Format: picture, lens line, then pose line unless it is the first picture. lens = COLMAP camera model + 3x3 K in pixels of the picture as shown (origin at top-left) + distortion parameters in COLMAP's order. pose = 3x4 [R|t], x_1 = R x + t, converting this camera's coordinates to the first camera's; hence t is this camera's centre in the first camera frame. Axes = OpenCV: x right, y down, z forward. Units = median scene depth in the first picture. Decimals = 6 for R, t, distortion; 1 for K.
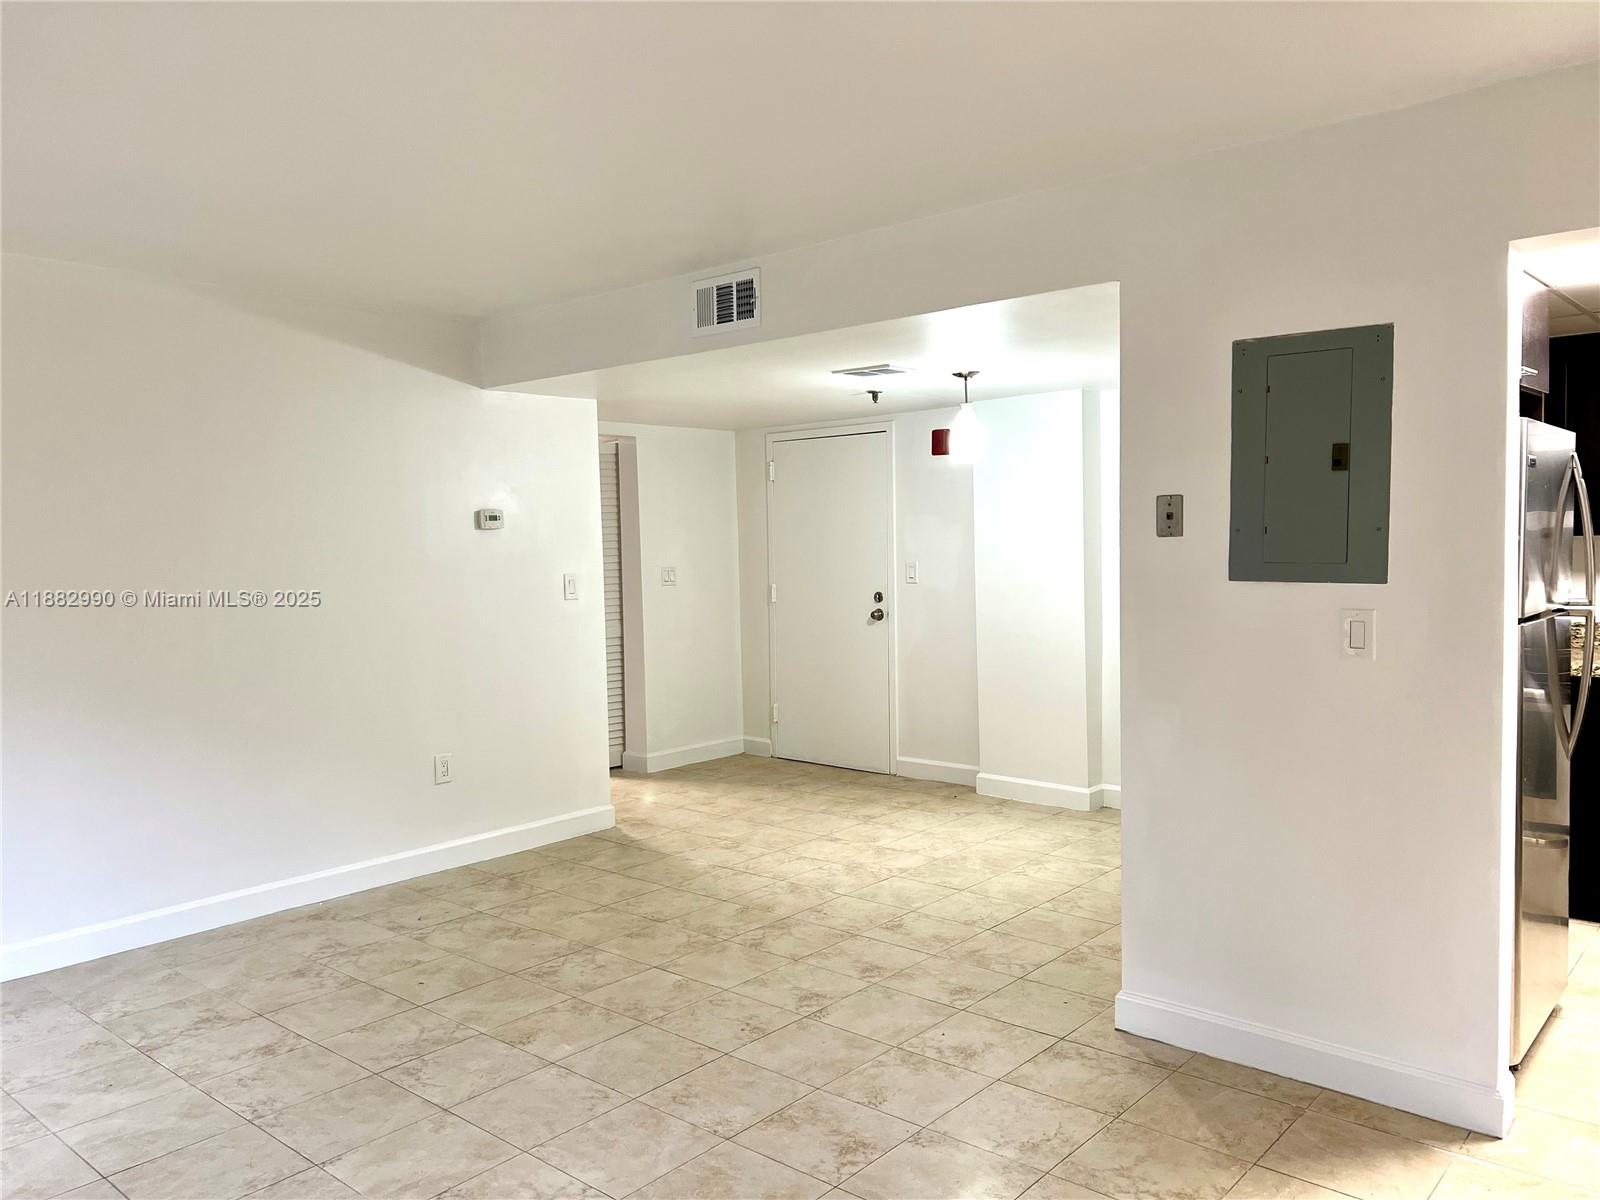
lens RADIAL K [[1206.0, 0, 805.2], [0, 1206.0, 596.4], [0, 0, 1]] dist [-0.010427, -0.002147]
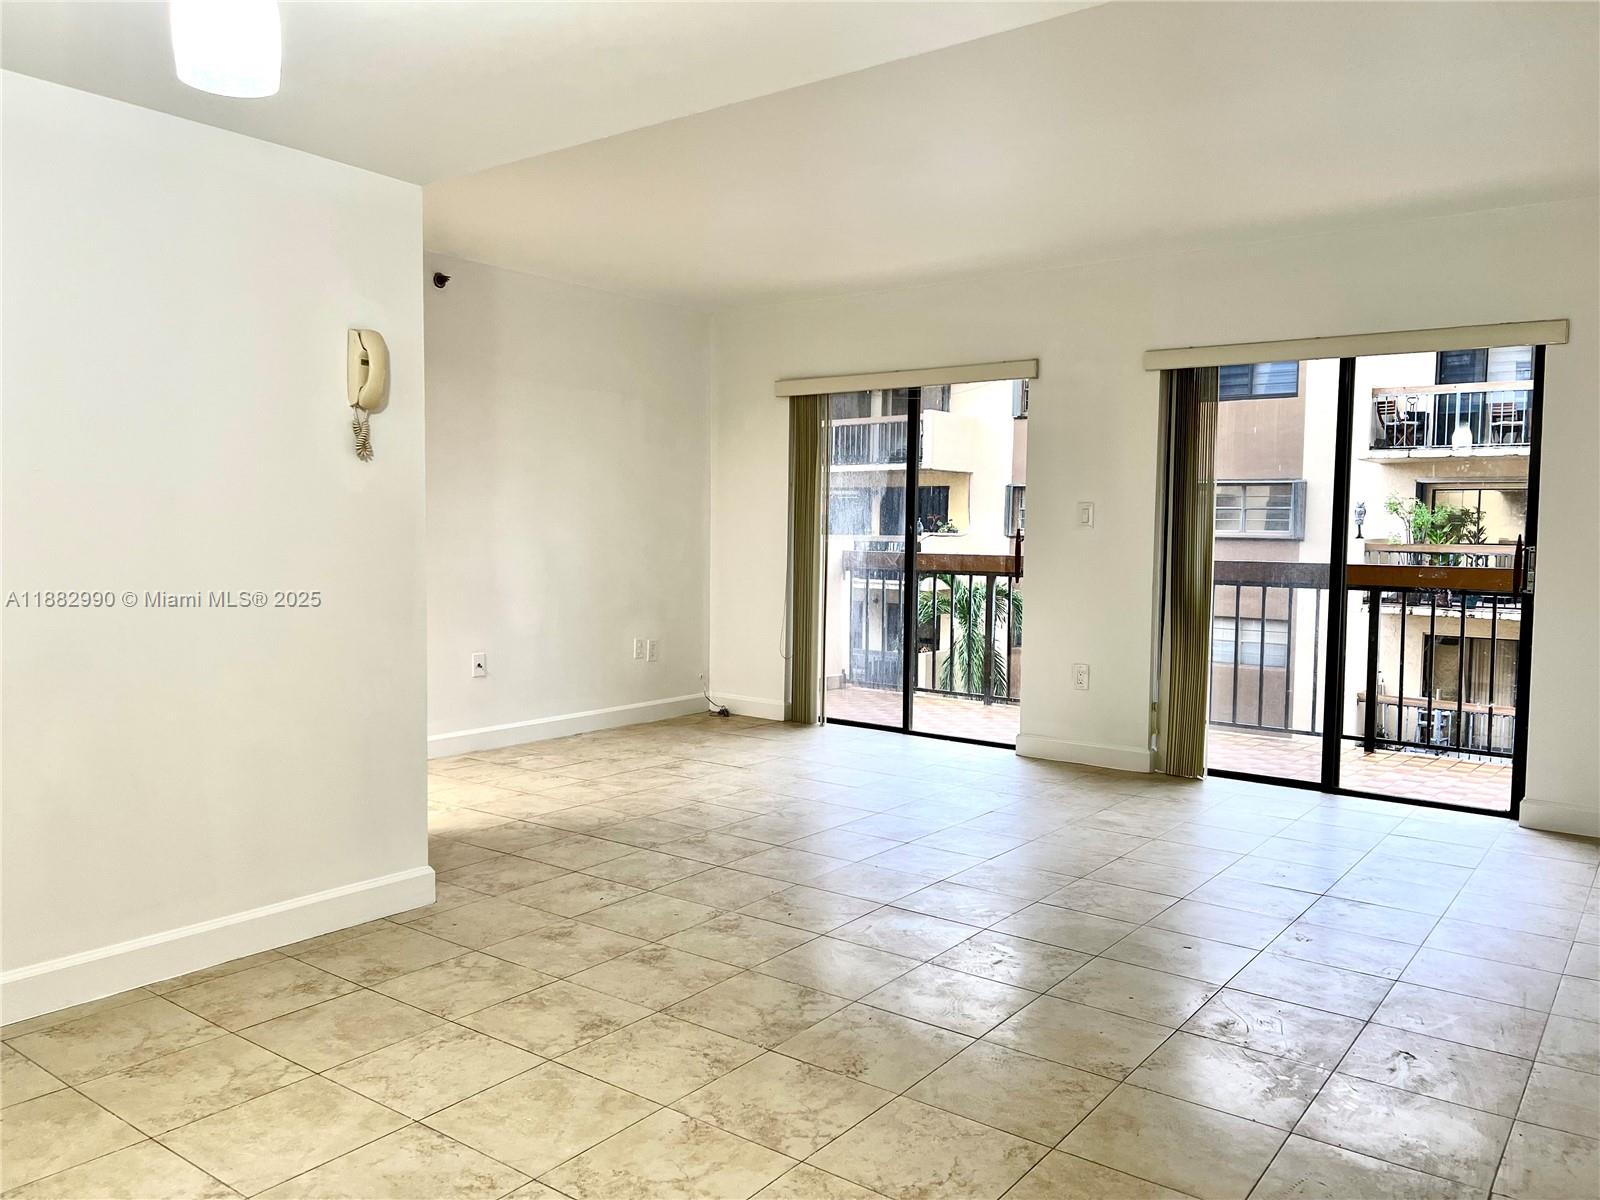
lens RADIAL K [[1206.0, 0, 801.0], [0, 1206.0, 596.9], [0, 0, 1]] dist [-0.010427, -0.002147]
pose [[-0.996907, 0.007120, -0.078267, 0.015559], [-0.001386, 0.994140, 0.108091, -0.015696], [0.078578, 0.107865, -0.991055, 1.638764]]
